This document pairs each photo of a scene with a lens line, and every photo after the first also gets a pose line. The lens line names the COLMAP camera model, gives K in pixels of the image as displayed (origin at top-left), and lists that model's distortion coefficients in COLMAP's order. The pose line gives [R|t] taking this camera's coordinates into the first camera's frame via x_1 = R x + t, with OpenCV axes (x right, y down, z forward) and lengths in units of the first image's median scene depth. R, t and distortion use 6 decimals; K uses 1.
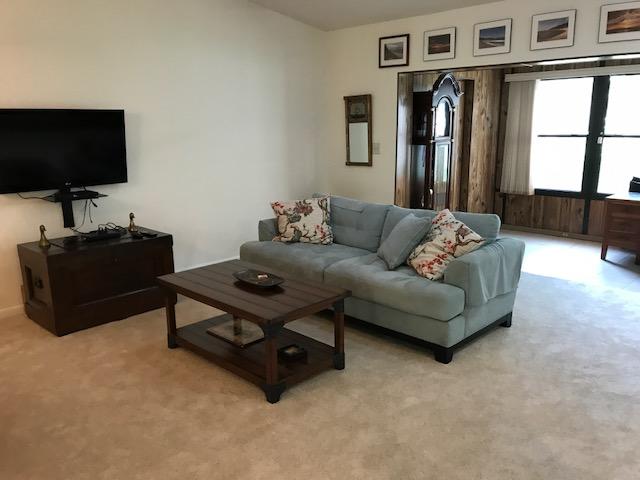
lens RADIAL K [[524.0, 0, 320.0], [0, 524.0, 240.0], [0, 0, 1]] dist [0.019320, 0.000006]
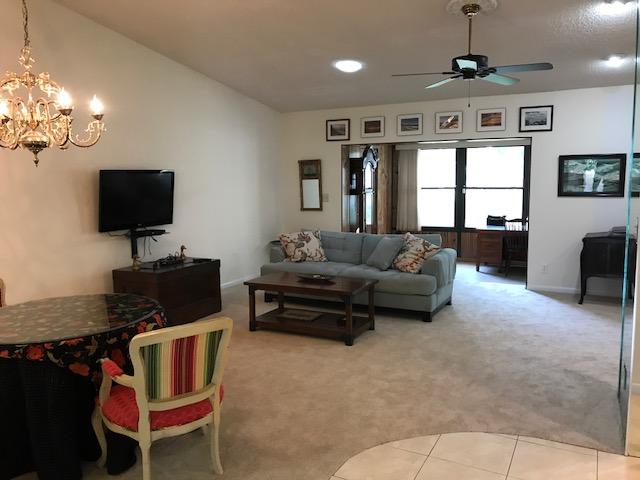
lens RADIAL K [[490.7, 0, 319.1], [0, 490.7, 230.1], [0, 0, 1]] dist [0.002335, -0.003136]
pose [[0.965104, -0.031257, 0.259994, -0.331997], [0.061976, 0.991907, -0.110809, 0.067064], [-0.254427, 0.123056, 0.959231, -0.285584]]
